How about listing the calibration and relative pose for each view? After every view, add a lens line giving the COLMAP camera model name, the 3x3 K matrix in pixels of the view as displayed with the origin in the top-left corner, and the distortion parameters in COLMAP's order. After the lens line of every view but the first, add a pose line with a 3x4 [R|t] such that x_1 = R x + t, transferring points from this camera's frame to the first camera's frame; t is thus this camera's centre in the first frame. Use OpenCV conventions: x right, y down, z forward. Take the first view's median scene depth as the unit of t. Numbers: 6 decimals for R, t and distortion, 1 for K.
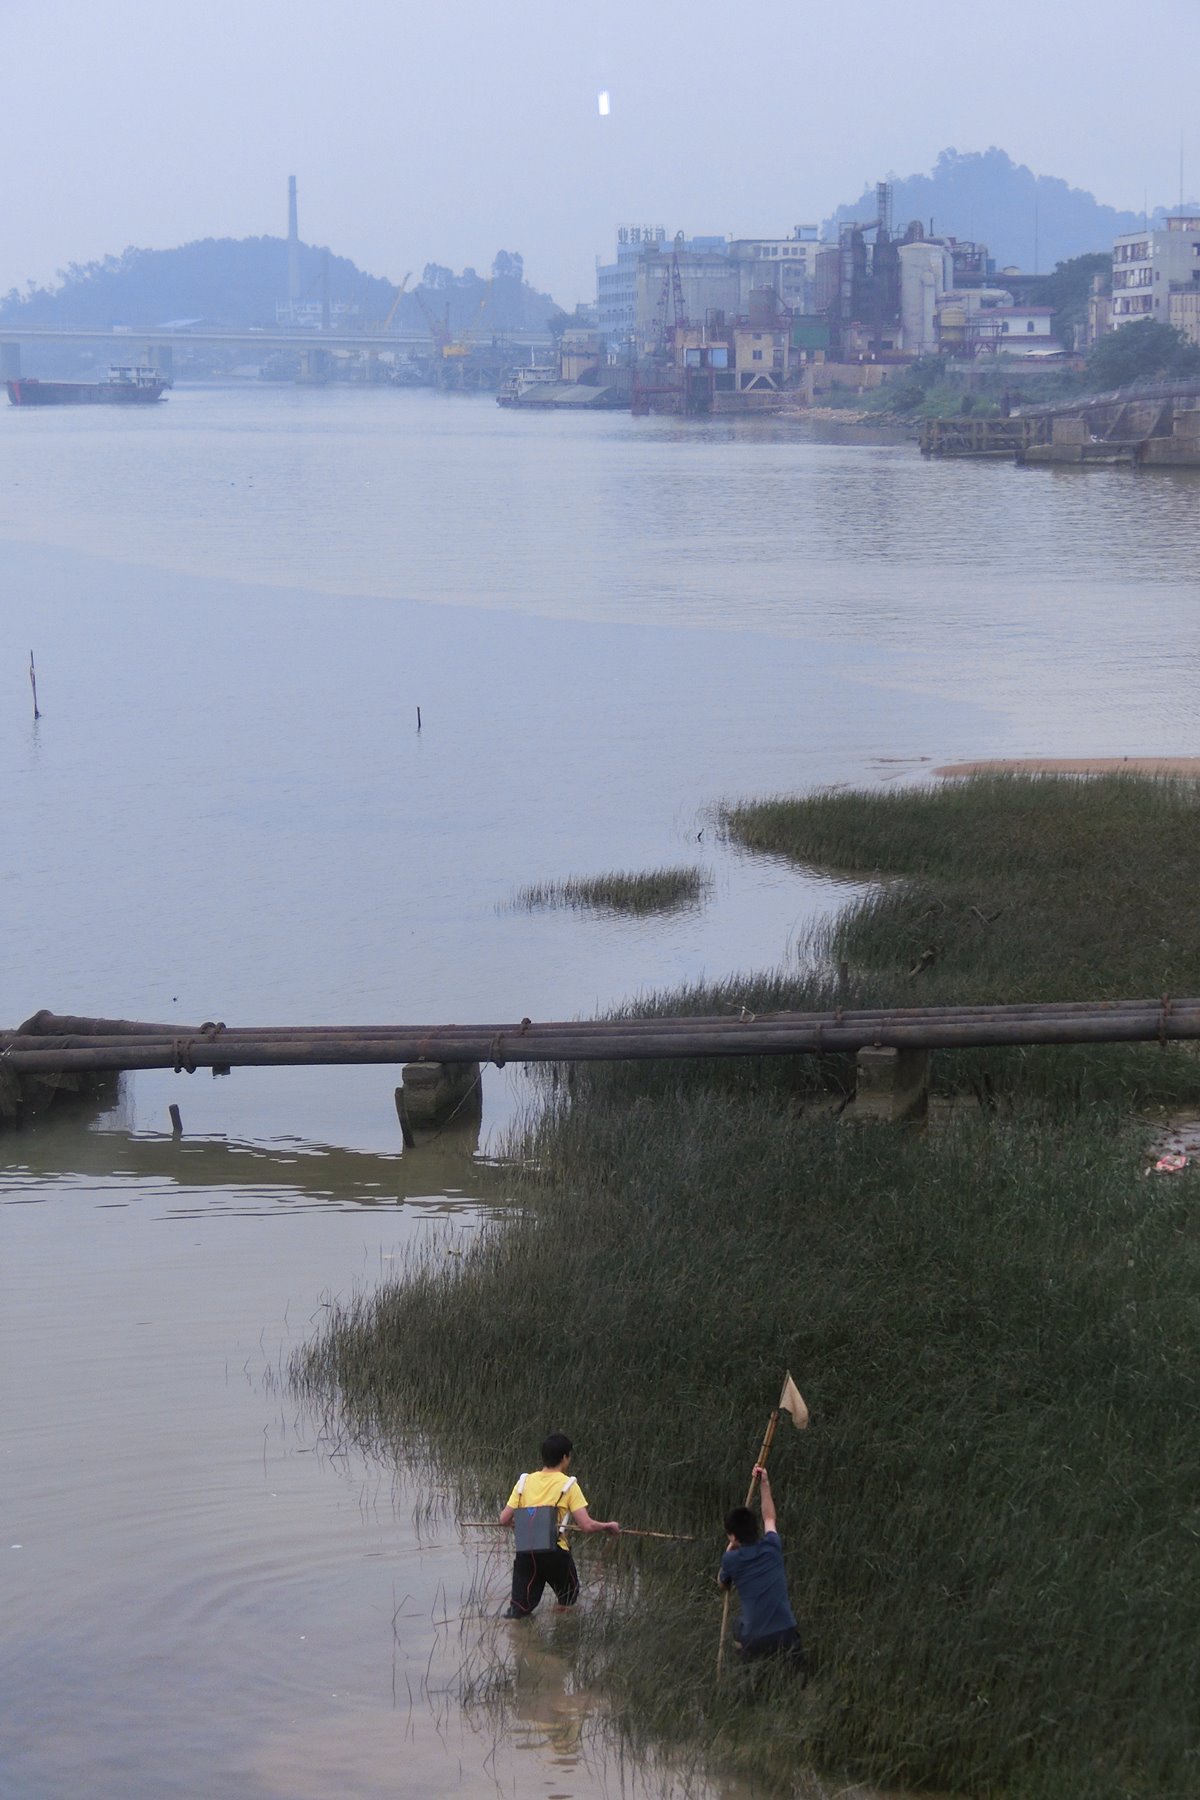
lens RADIAL K [[4206.7, 0, 600.0], [0, 4206.7, 900.0], [0, 0, 1]] dist [0.123451, -1.425970]
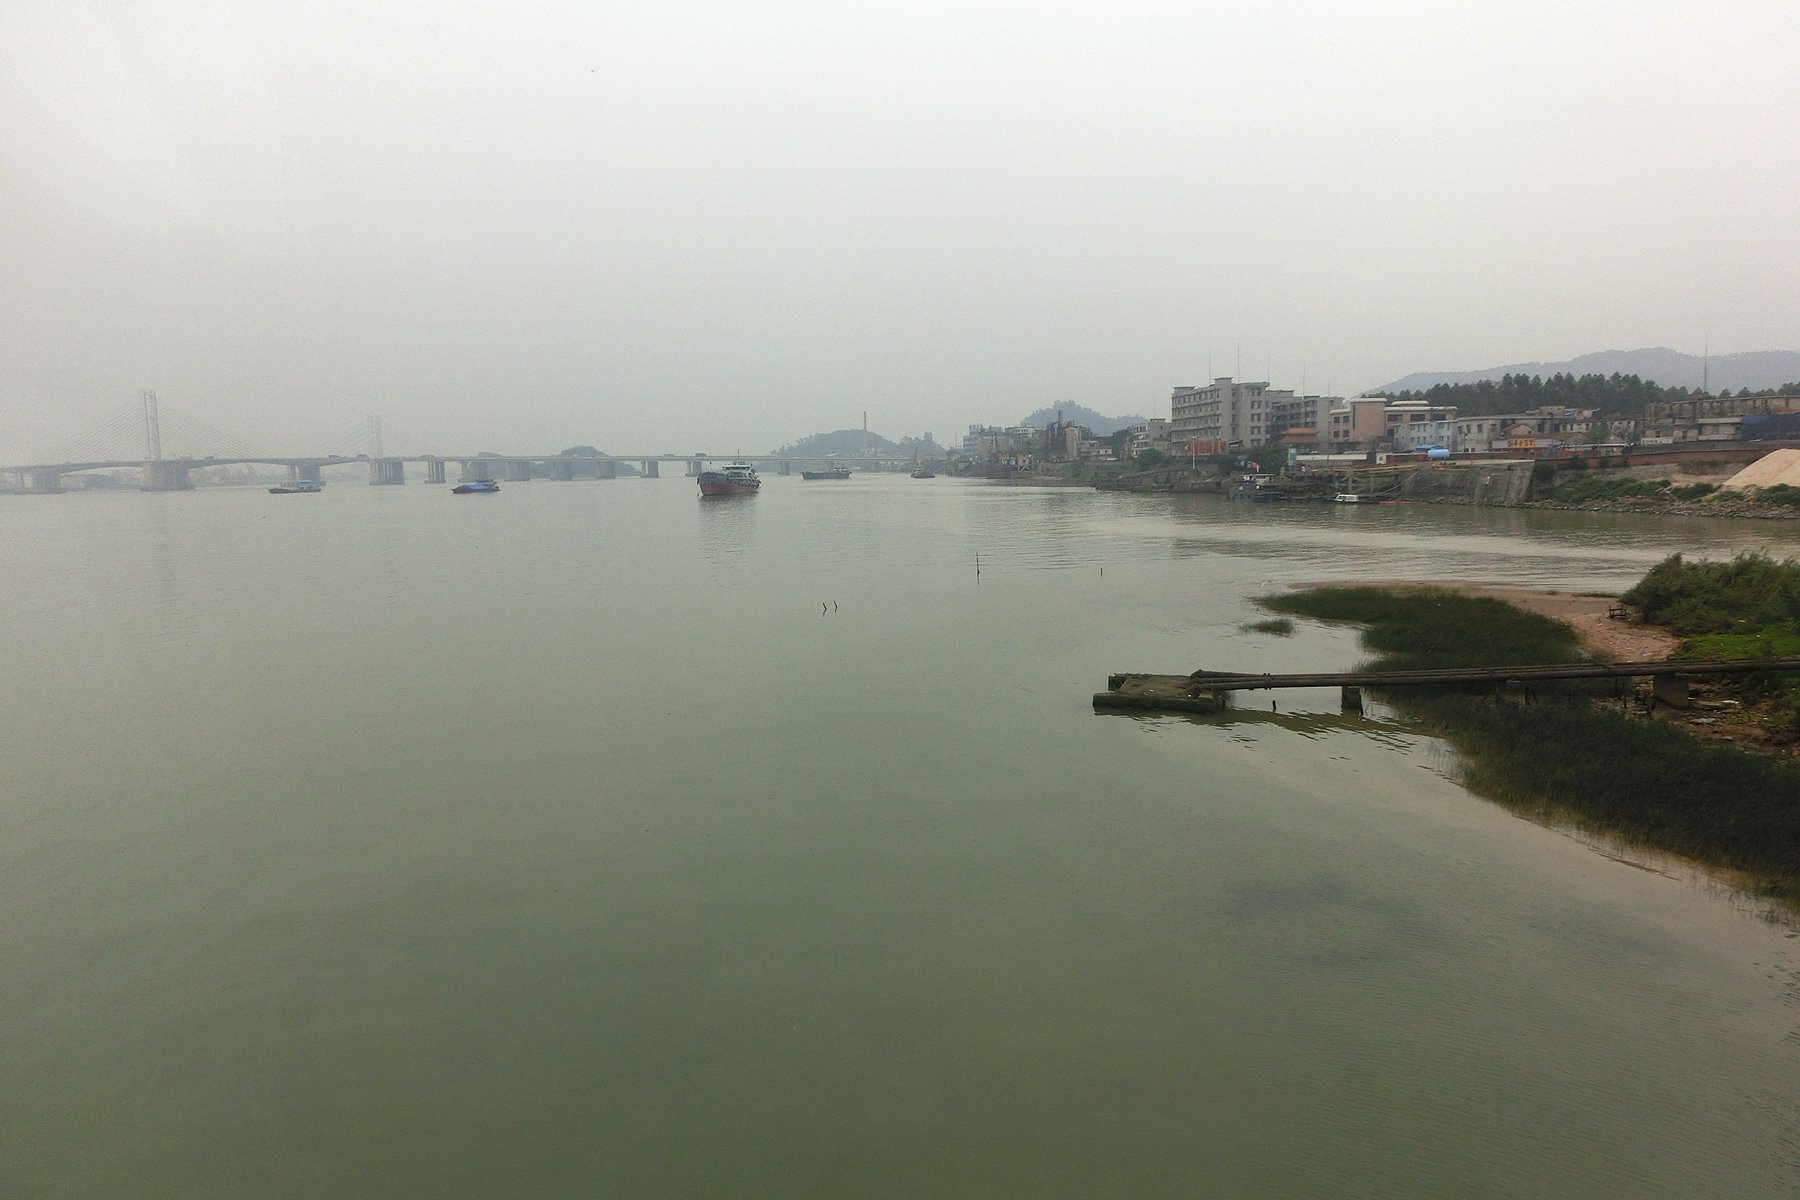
lens RADIAL K [[1234.2, 0, 910.9], [0, 1234.2, 607.9], [0, 0, 1]] dist [-0.061008, 0.042792]
pose [[0.999319, -0.012001, -0.034888, -0.361410], [0.011614, 0.999869, -0.011266, -0.013844], [0.035018, 0.010854, 0.999328, 0.084812]]
